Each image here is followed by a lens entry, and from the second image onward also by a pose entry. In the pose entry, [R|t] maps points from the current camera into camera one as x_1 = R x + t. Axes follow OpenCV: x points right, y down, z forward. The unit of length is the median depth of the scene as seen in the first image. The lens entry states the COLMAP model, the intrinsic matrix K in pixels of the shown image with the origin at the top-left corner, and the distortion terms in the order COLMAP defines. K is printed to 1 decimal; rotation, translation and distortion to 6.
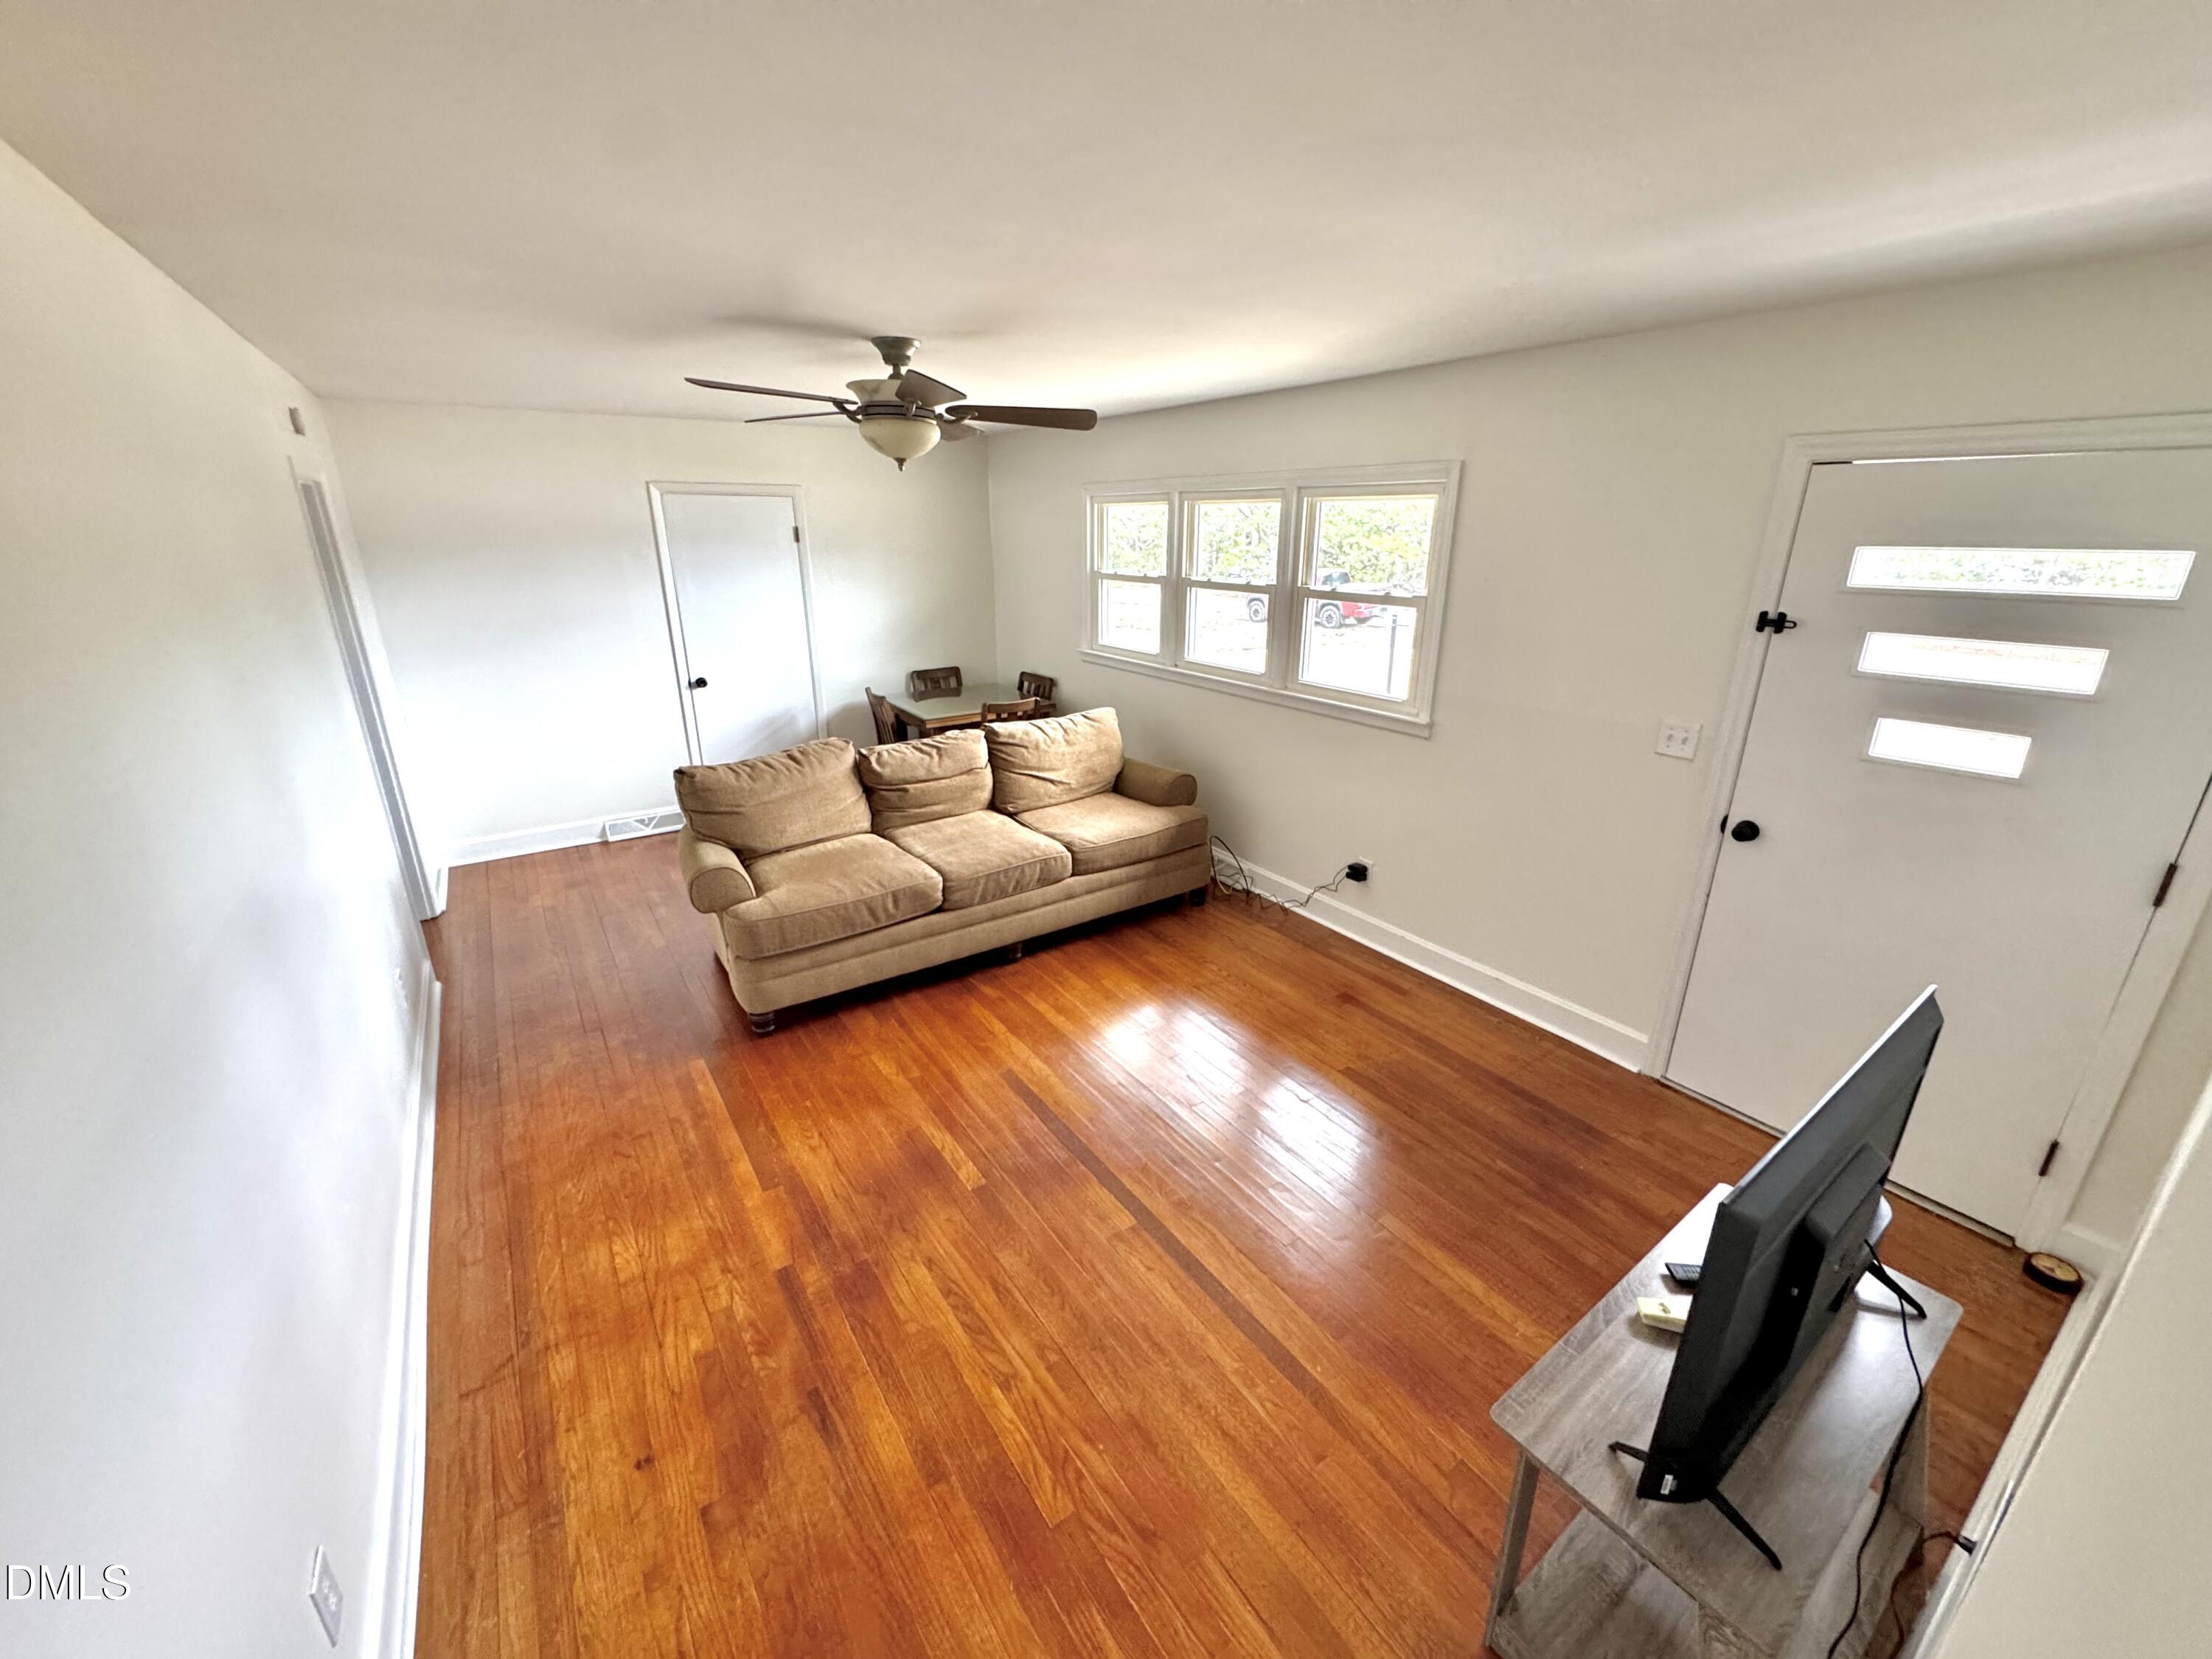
lens RADIAL K [[887.6, 0, 1106.0], [0, 887.6, 829.5], [0, 0, 1]] dist [-0.002407, 0.000206]
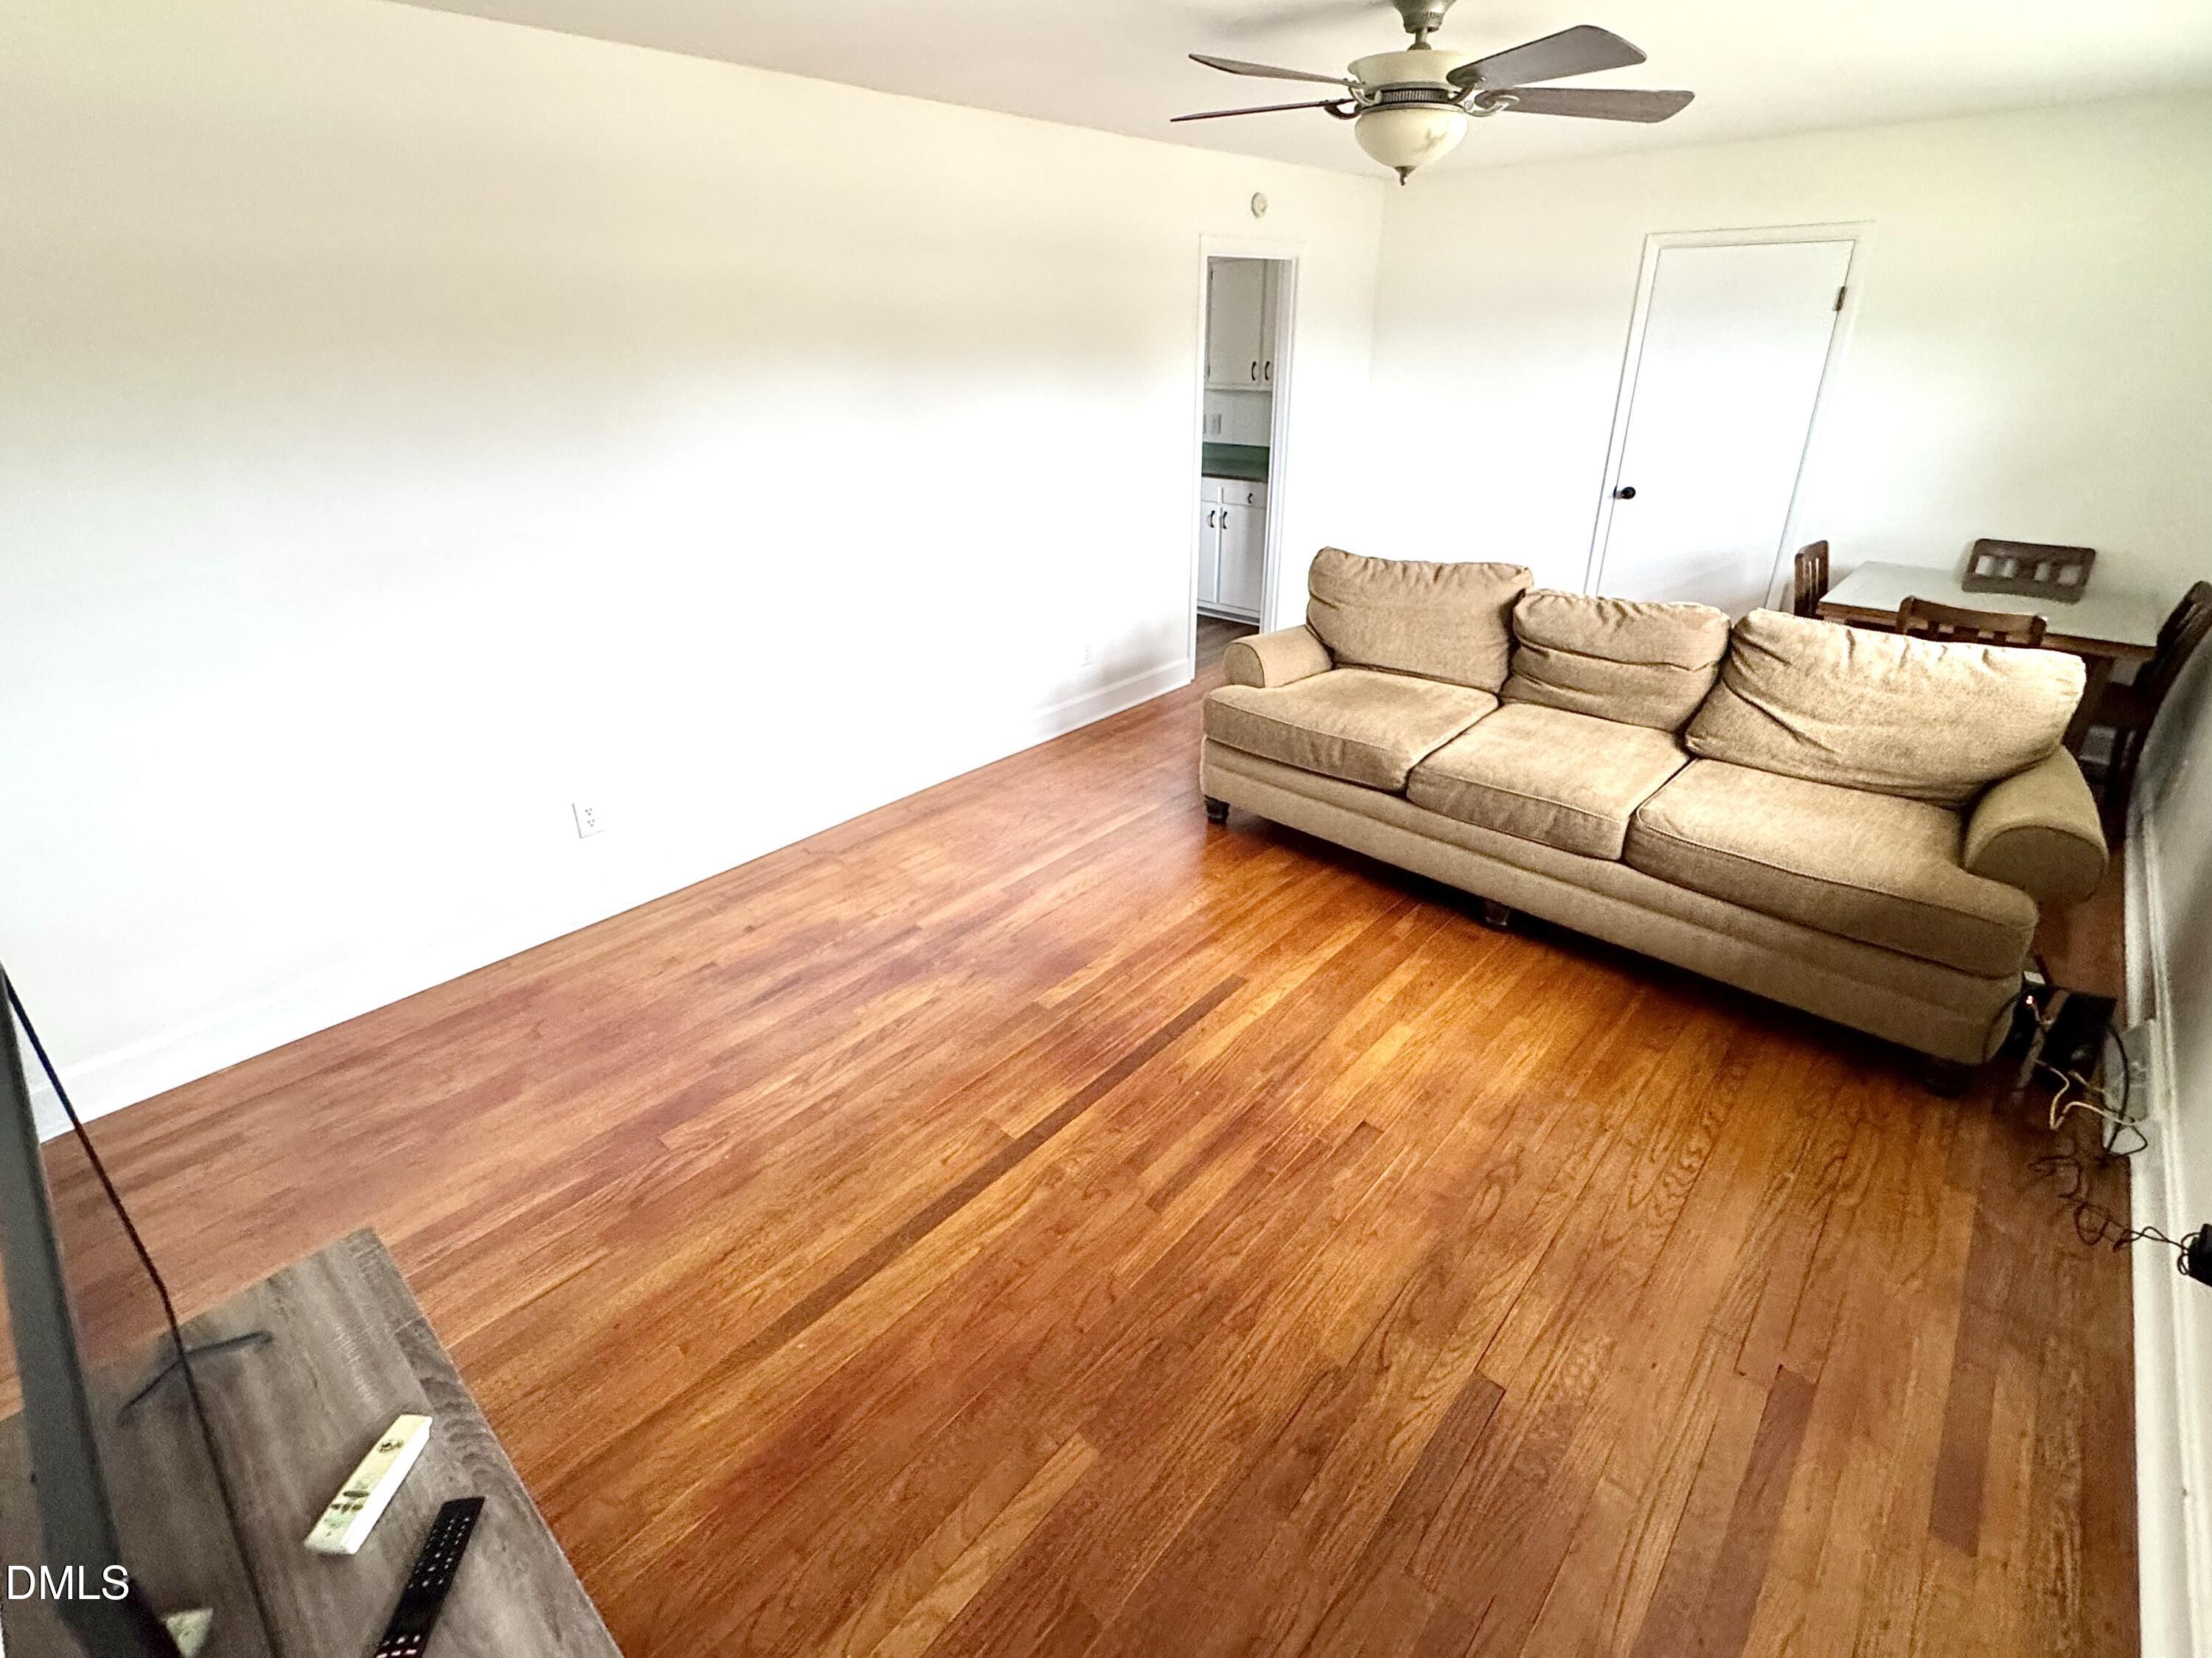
lens RADIAL K [[1008.6, 0, 1105.8], [0, 1008.6, 757.0], [0, 0, 1]] dist [-0.002436, -0.000424]
pose [[0.219001, 0.379778, -0.898781, 0.534115], [-0.311095, 0.900246, 0.304595, -0.125705], [0.924802, 0.212900, 0.315301, 0.510154]]
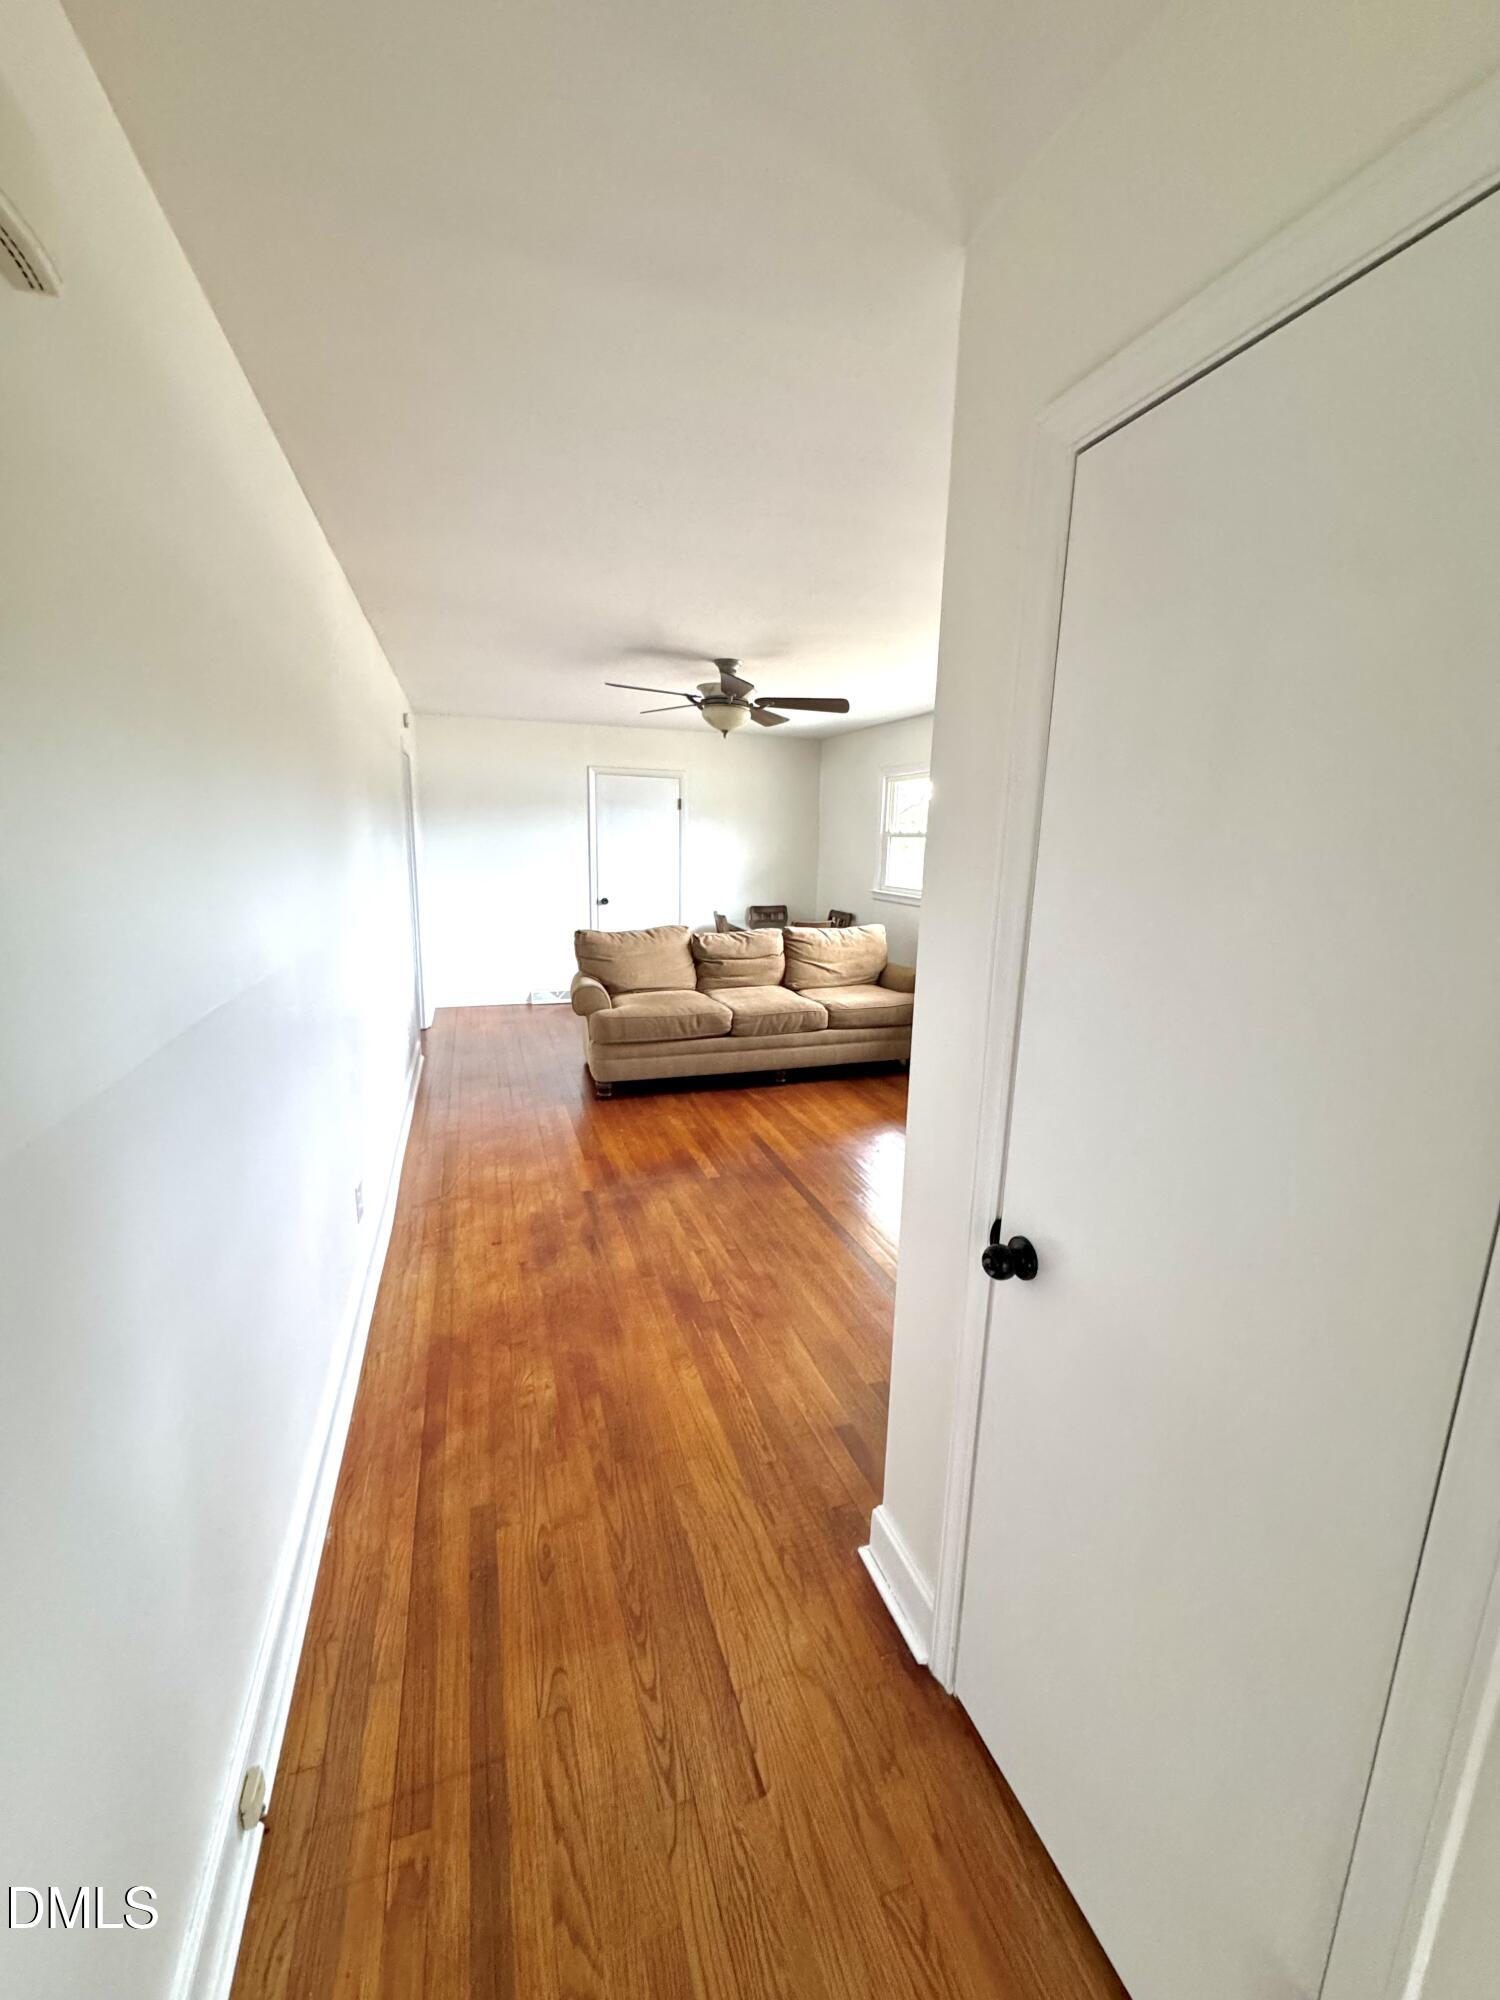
lens RADIAL K [[802.6, 0, 747.9], [0, 802.6, 1002.2], [0, 0, 1]] dist [-0.002407, 0.000206]
pose [[0.962326, 0.074249, -0.261562, 0.187786], [-0.108849, 0.986744, -0.120366, 0.199316], [0.249158, 0.144303, 0.957652, -0.261319]]
